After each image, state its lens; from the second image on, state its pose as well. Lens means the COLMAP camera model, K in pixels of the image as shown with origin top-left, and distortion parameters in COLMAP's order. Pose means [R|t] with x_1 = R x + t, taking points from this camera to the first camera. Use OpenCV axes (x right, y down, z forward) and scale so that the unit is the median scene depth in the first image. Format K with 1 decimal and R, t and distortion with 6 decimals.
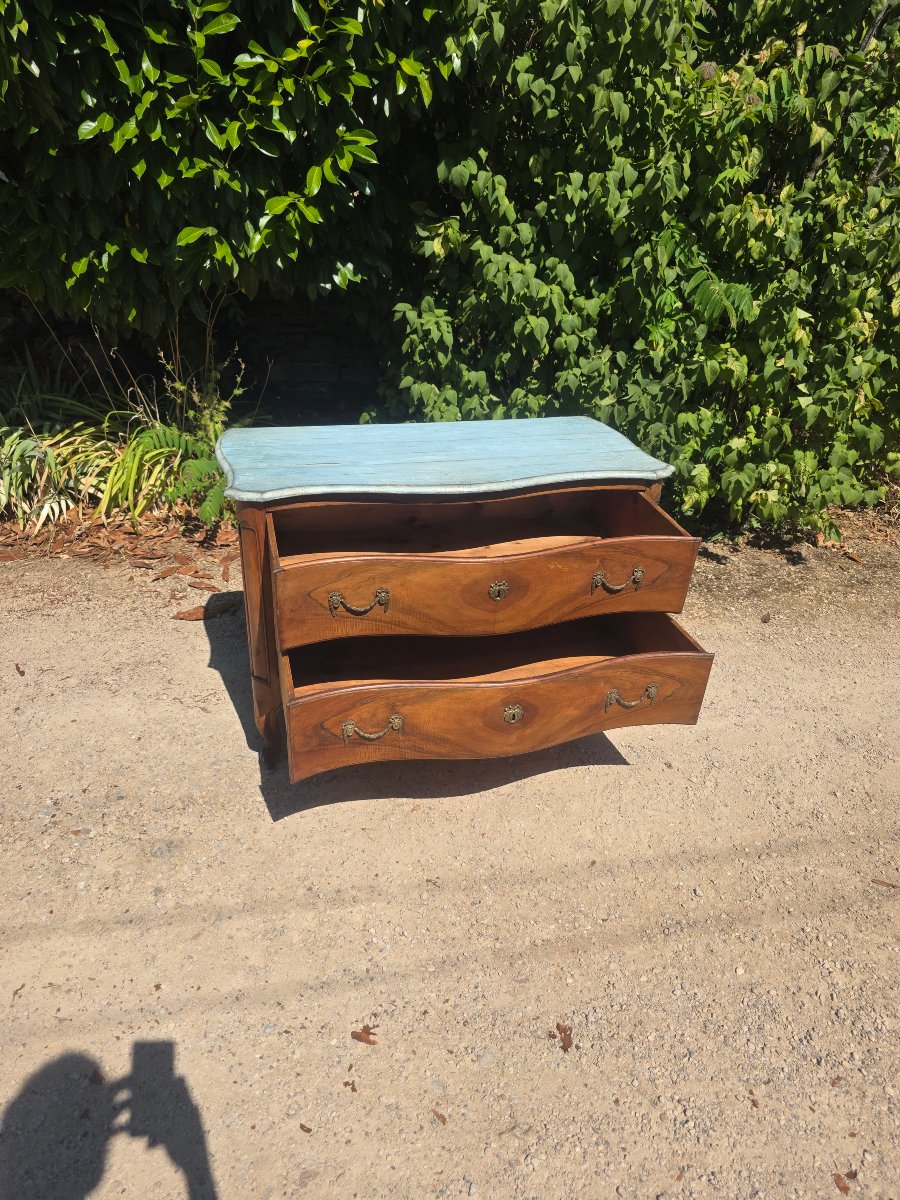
lens RADIAL K [[751.1, 0, 450.0], [0, 751.1, 600.0], [0, 0, 1]] dist [0.053964, -0.030769]
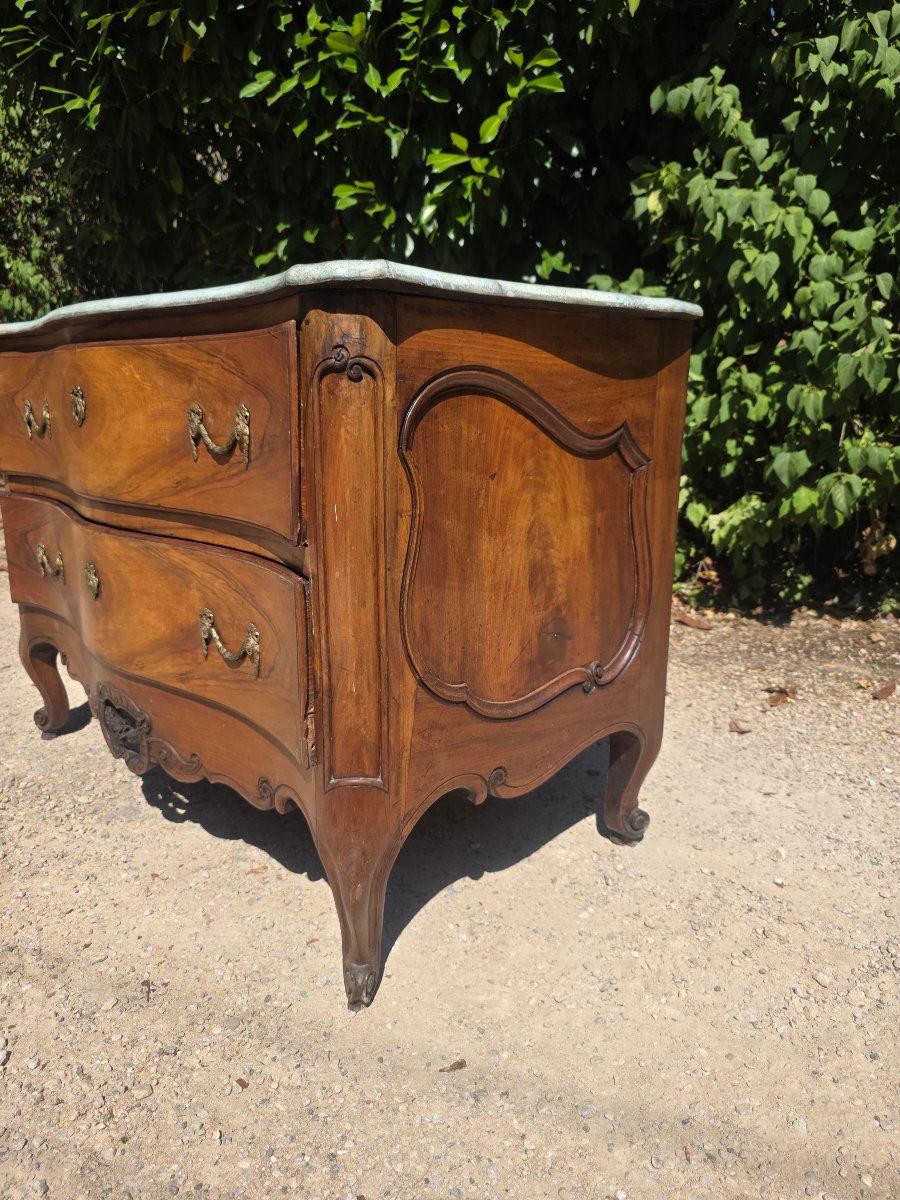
lens RADIAL K [[819.1, 0, 450.0], [0, 819.1, 600.0], [0, 0, 1]] dist [-0.003091, 0.000925]
pose [[0.889171, 0.096902, -0.447196, 0.221903], [-0.191309, 0.966529, -0.170948, 0.102933], [0.415663, 0.237555, 0.877948, 0.314194]]
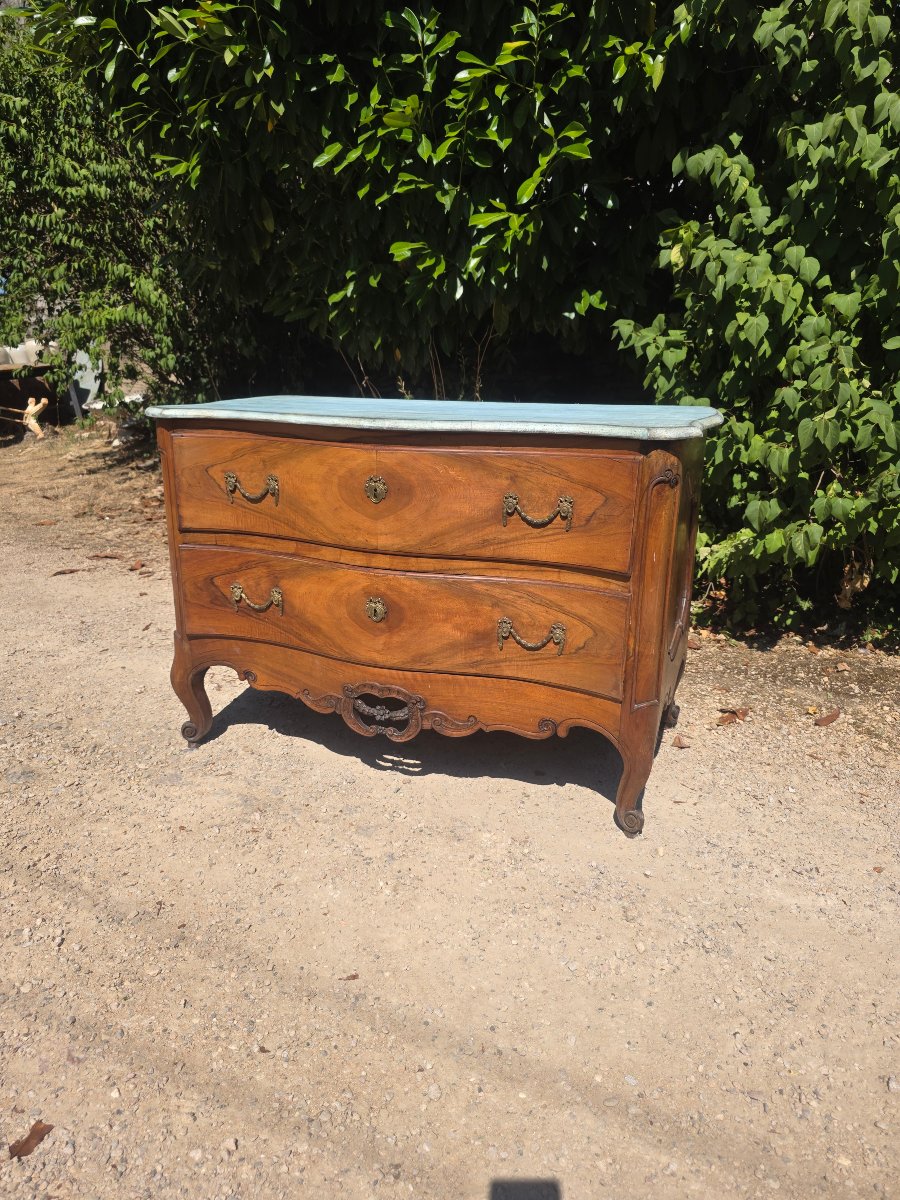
lens RADIAL K [[803.4, 0, 450.0], [0, 803.4, 600.0], [0, 0, 1]] dist [0.007144, -0.001360]
pose [[0.820286, 0.150593, -0.551773, 0.346596], [-0.252543, 0.960944, -0.113174, 0.061978], [0.513180, 0.232182, 0.826280, 0.251924]]
